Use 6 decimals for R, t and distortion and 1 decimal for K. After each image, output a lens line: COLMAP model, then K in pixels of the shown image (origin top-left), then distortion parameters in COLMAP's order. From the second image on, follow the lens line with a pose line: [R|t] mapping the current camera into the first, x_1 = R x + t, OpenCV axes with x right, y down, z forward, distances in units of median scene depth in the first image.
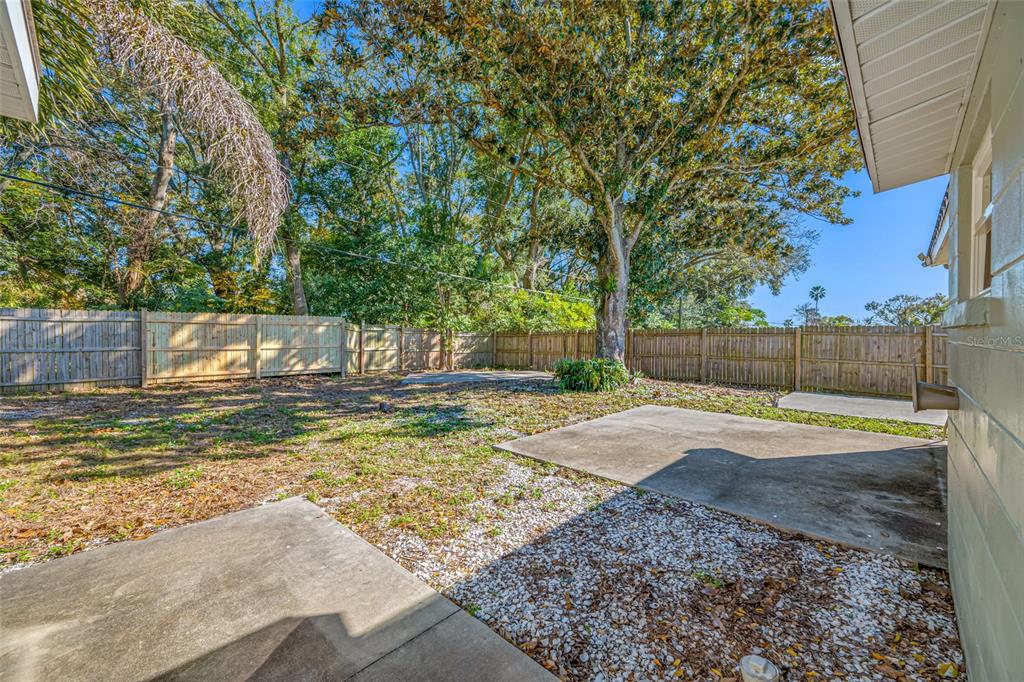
lens RADIAL K [[403.8, 0, 512.5], [0, 403.8, 337.3], [0, 0, 1]] dist [0.000403, -0.000089]
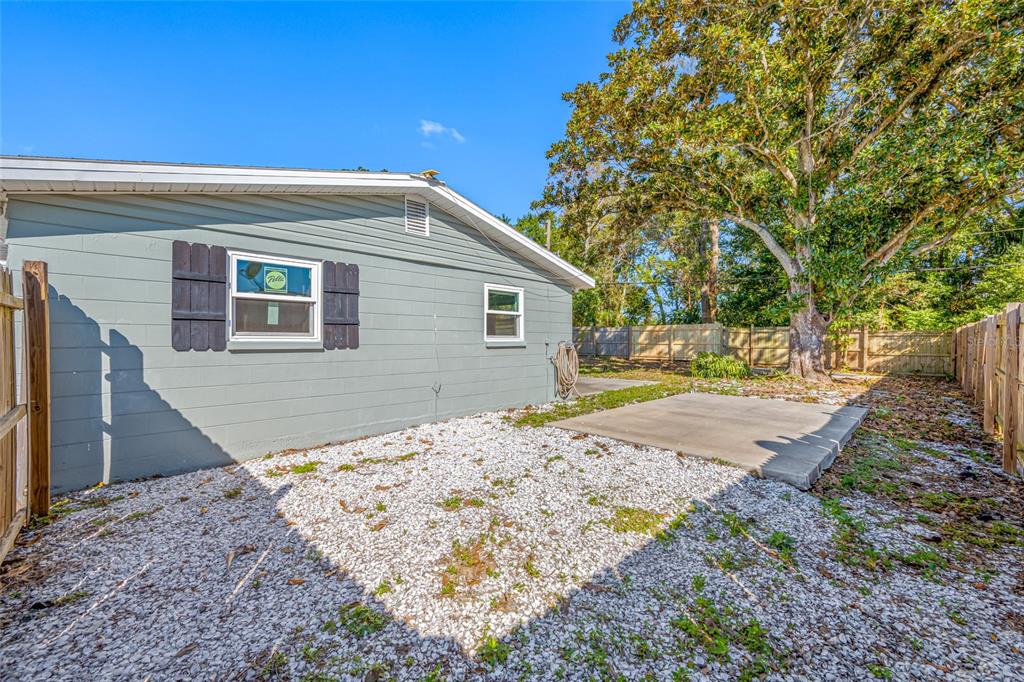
lens RADIAL K [[403.8, 0, 512.5], [0, 403.8, 337.3], [0, 0, 1]] dist [0.000403, -0.000089]
pose [[-0.026823, -0.007446, -0.999612, 1.003684], [-0.000625, 0.999972, -0.007432, 0.009159], [0.999640, 0.000426, -0.026827, 0.309611]]
